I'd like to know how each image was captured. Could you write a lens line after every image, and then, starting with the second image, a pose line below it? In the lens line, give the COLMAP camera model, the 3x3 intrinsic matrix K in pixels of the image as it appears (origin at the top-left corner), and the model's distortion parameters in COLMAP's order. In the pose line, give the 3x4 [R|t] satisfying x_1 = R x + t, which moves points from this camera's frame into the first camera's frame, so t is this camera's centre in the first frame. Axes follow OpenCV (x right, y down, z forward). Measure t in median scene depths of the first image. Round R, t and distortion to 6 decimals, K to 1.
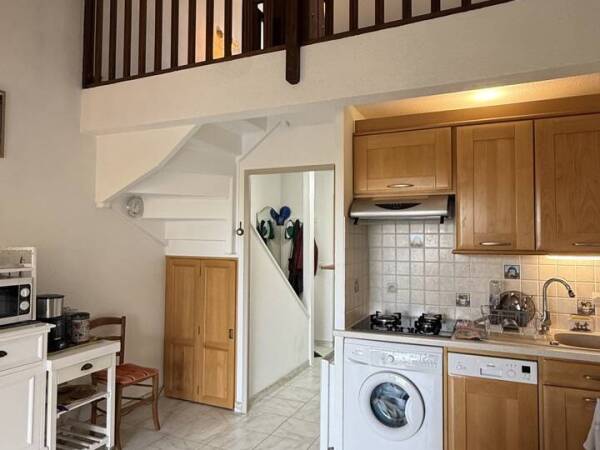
lens RADIAL K [[424.3, 0, 297.8], [0, 424.3, 221.6], [0, 0, 1]] dist [0.001042, -0.004095]
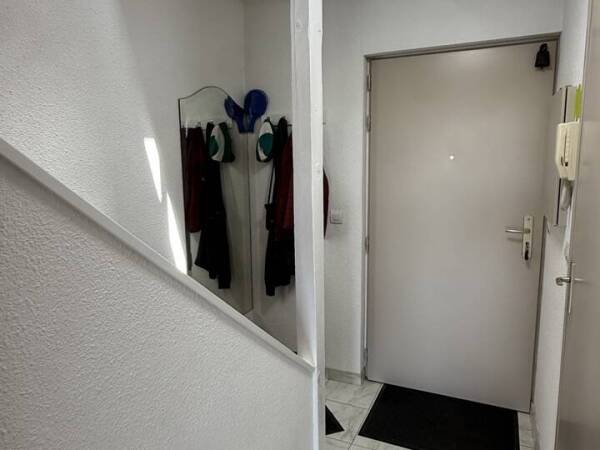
lens RADIAL K [[424.4, 0, 302.4], [0, 424.4, 223.0], [0, 0, 1]] dist [-0.005411, 0.003681]
pose [[0.999781, -0.020493, 0.004226, 0.032724], [0.019346, 0.982288, 0.186374, 0.043497], [-0.007971, -0.186252, 0.982470, 1.090641]]
